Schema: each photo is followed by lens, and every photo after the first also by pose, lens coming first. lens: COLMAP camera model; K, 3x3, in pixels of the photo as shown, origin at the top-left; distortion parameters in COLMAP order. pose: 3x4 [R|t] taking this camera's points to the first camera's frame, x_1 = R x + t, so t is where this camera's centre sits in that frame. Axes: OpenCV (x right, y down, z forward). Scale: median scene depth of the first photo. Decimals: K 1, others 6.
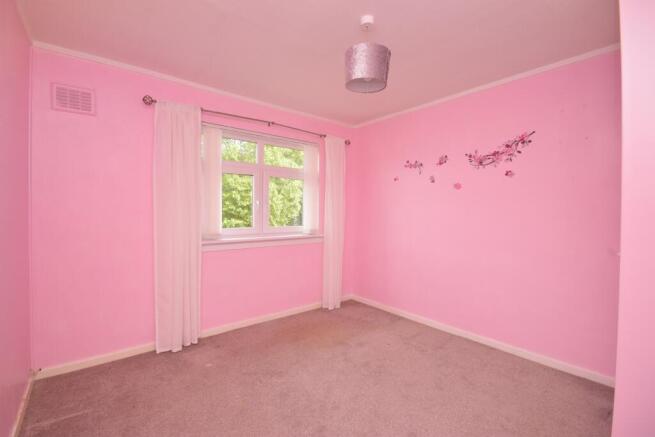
lens RADIAL K [[289.7, 0, 327.1], [0, 289.7, 218.5], [0, 0, 1]] dist [0.002098, -0.006963]
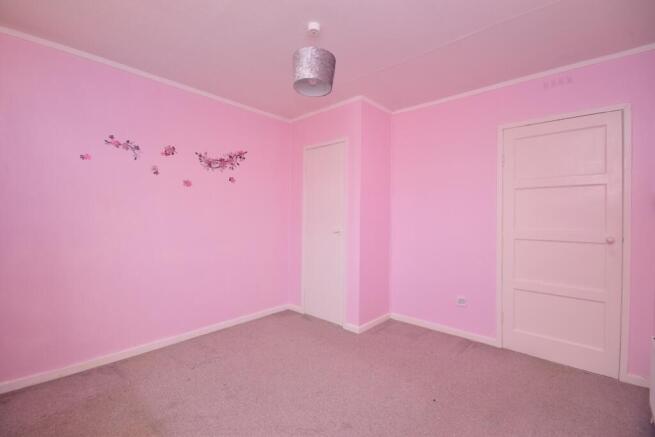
lens RADIAL K [[289.7, 0, 326.7], [0, 289.7, 215.7], [0, 0, 1]] dist [0.002098, -0.006963]
pose [[-0.155208, -0.008090, 0.987849, -0.599309], [0.012868, 0.999865, 0.010210, -0.009401], [-0.987798, 0.014297, -0.155083, 0.737713]]
